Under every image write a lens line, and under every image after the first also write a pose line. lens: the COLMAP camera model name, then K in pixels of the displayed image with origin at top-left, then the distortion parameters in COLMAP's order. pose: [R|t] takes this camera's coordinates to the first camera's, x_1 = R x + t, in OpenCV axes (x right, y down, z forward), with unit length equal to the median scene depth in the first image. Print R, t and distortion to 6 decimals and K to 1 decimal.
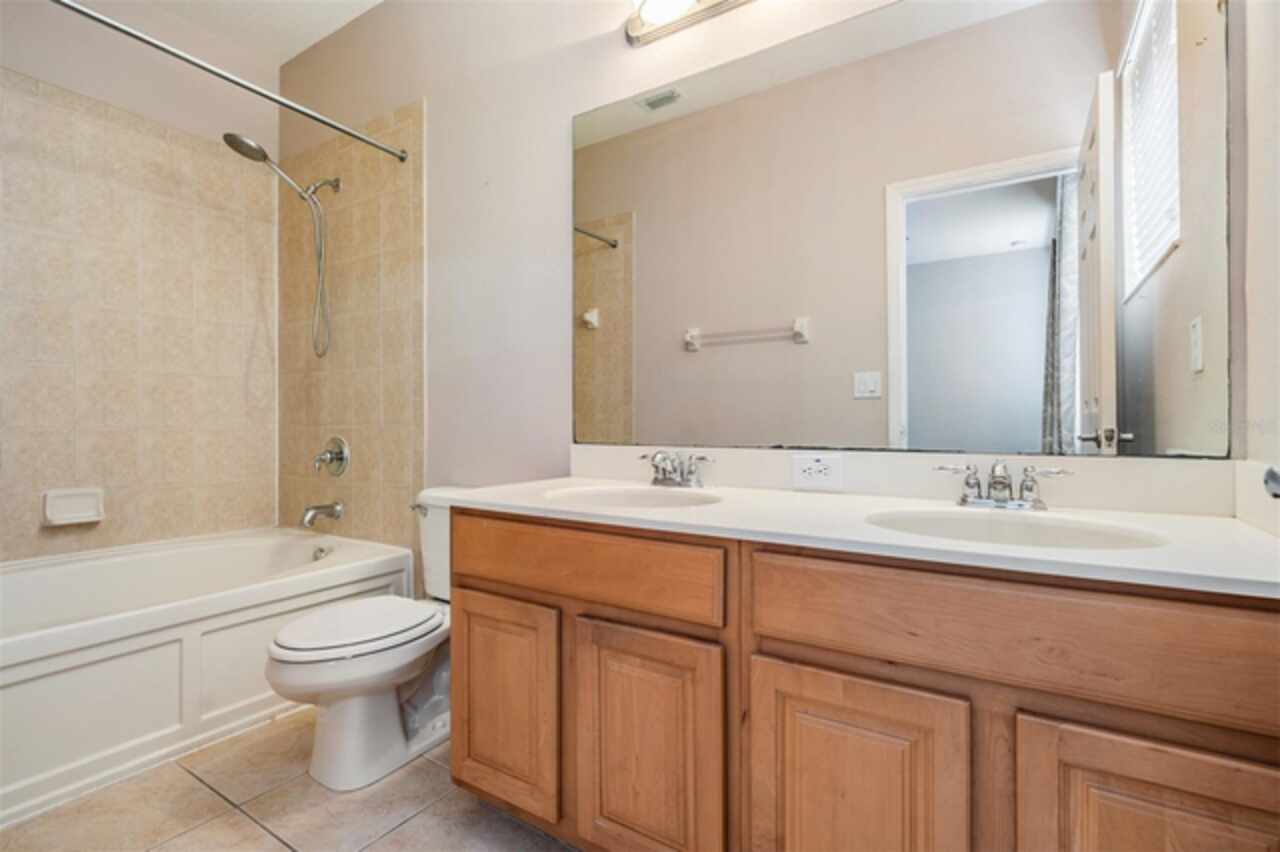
lens RADIAL K [[598.3, 0, 629.8], [0, 598.3, 419.5], [0, 0, 1]] dist [0.000785, -0.000544]
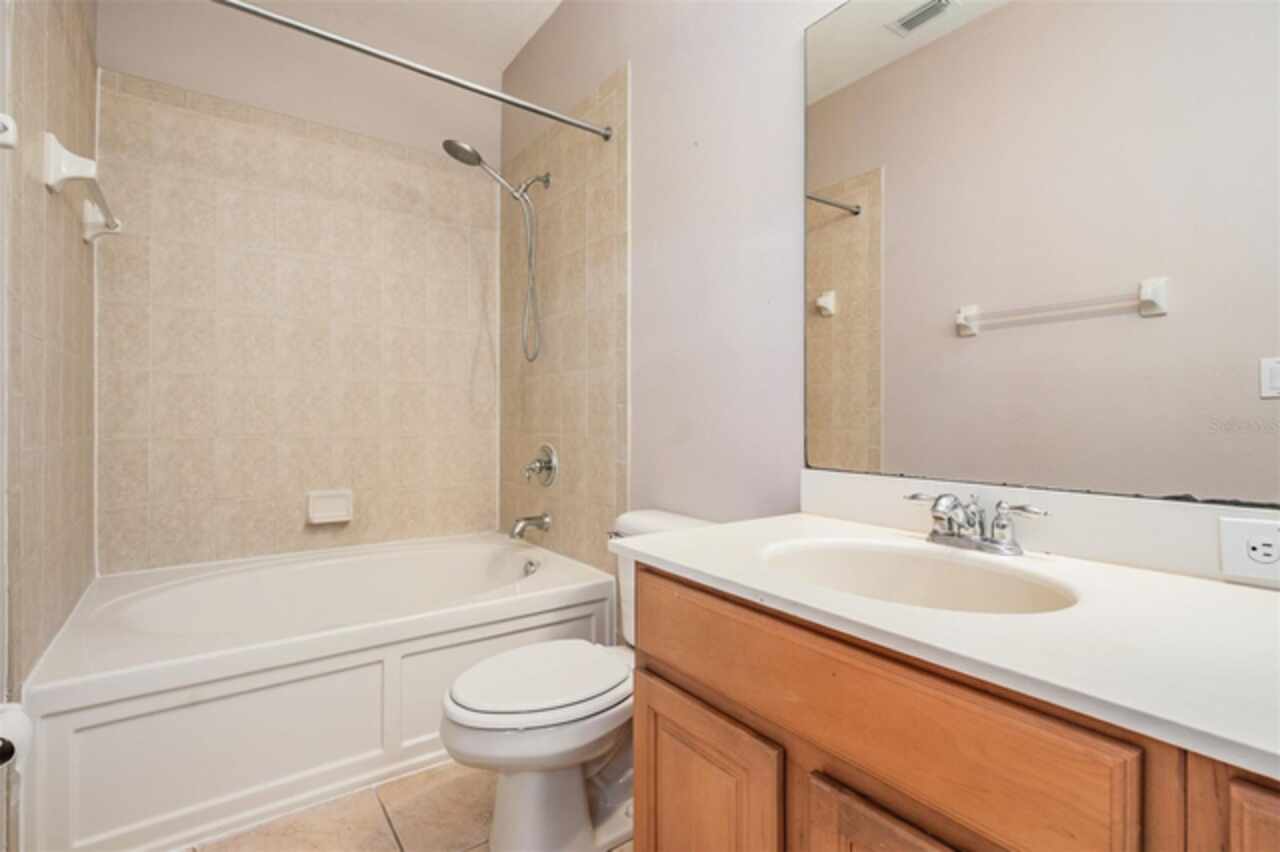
lens RADIAL K [[598.3, 0, 629.8], [0, 598.3, 419.5], [0, 0, 1]] dist [0.000785, -0.000544]
pose [[0.929882, 0.002277, -0.367851, -0.017848], [0.001018, 0.999961, 0.008765, -0.020447], [0.367857, -0.008525, 0.929843, 0.174639]]
